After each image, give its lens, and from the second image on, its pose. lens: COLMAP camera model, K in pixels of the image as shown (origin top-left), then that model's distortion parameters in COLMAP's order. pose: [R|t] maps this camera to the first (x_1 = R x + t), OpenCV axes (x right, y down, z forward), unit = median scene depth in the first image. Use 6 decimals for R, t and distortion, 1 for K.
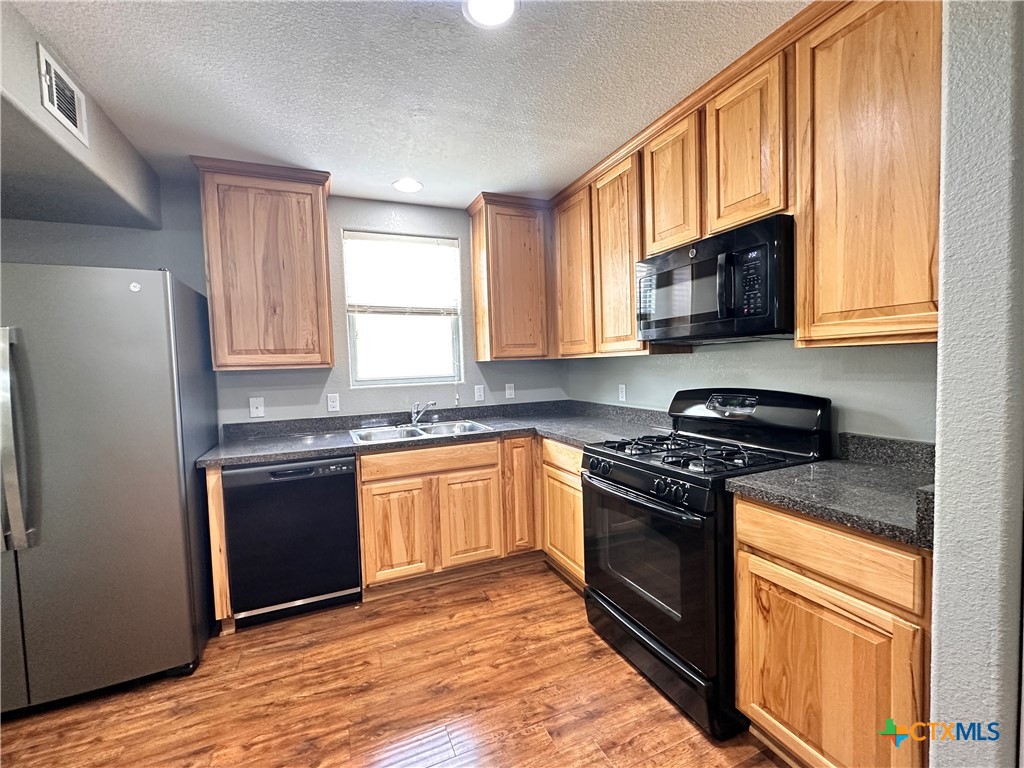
lens RADIAL K [[437.3, 0, 510.4], [0, 437.3, 385.9], [0, 0, 1]] dist [-0.004489, 0.001854]
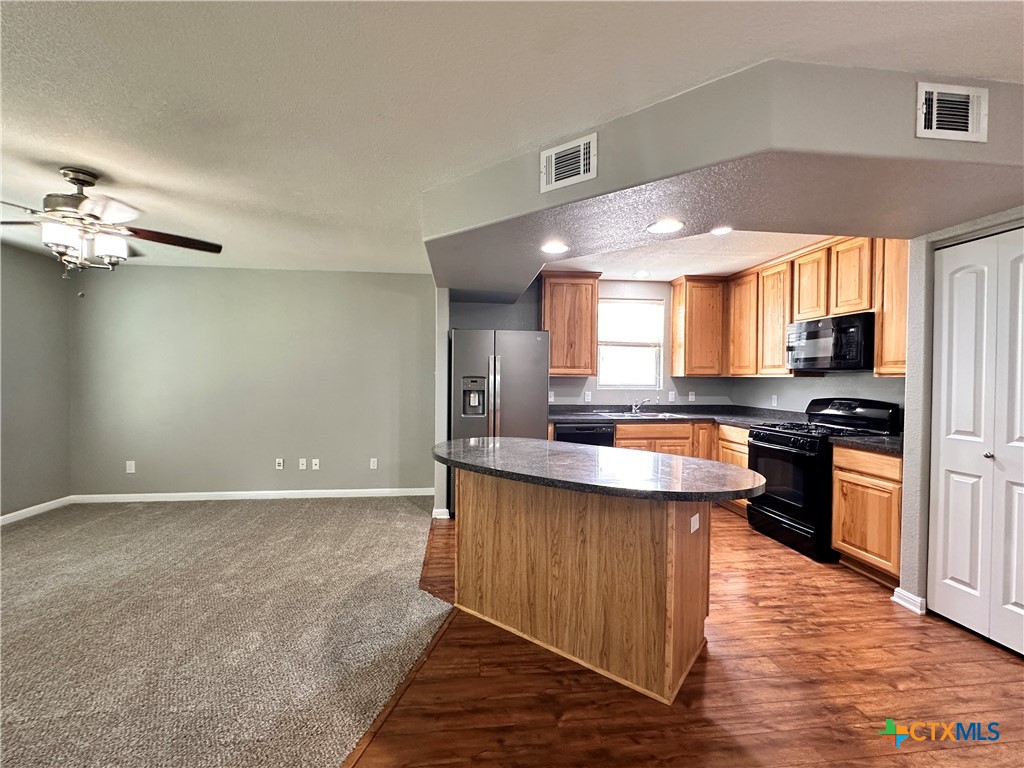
lens RADIAL K [[437.3, 0, 510.3], [0, 437.3, 385.4], [0, 0, 1]] dist [-0.004489, 0.001854]
pose [[0.956817, 0.046054, -0.287021, -0.253027], [-0.054080, 0.998334, -0.020092, 0.056026], [0.285617, 0.034746, 0.957714, -0.954688]]
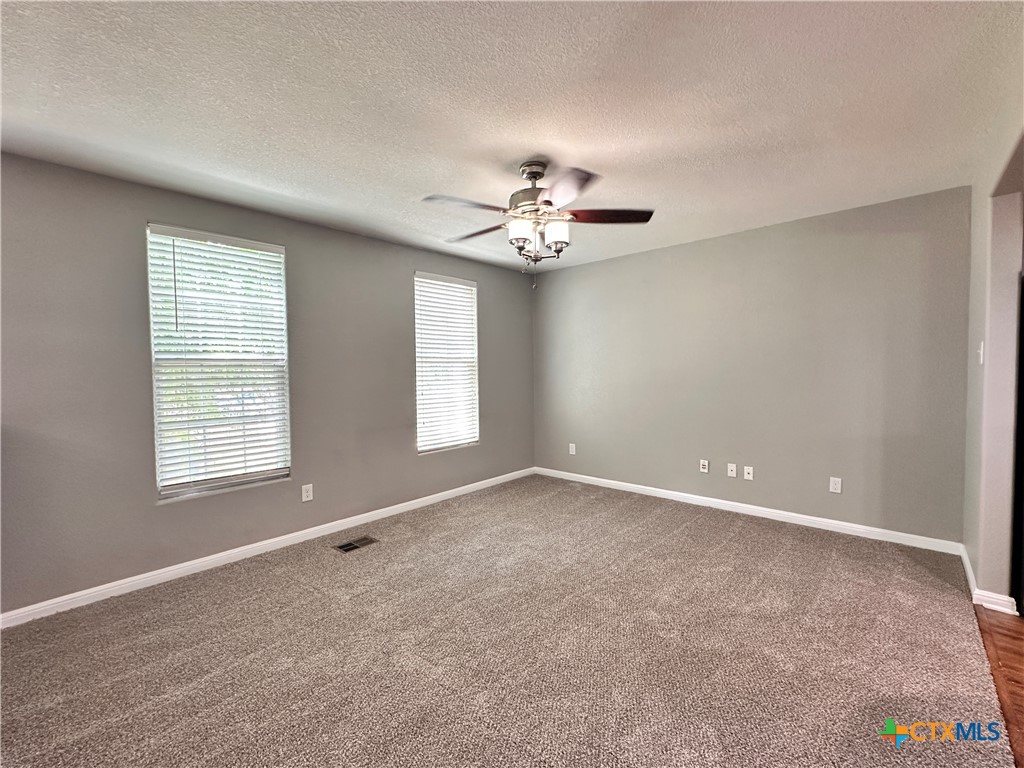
lens RADIAL K [[437.3, 0, 514.8], [0, 437.3, 381.6], [0, 0, 1]] dist [-0.004489, 0.001854]
pose [[0.419126, 0.053734, -0.906336, -0.593008], [-0.045763, 0.998229, 0.038019, 0.067941], [0.906774, 0.025542, 0.420843, -0.739730]]
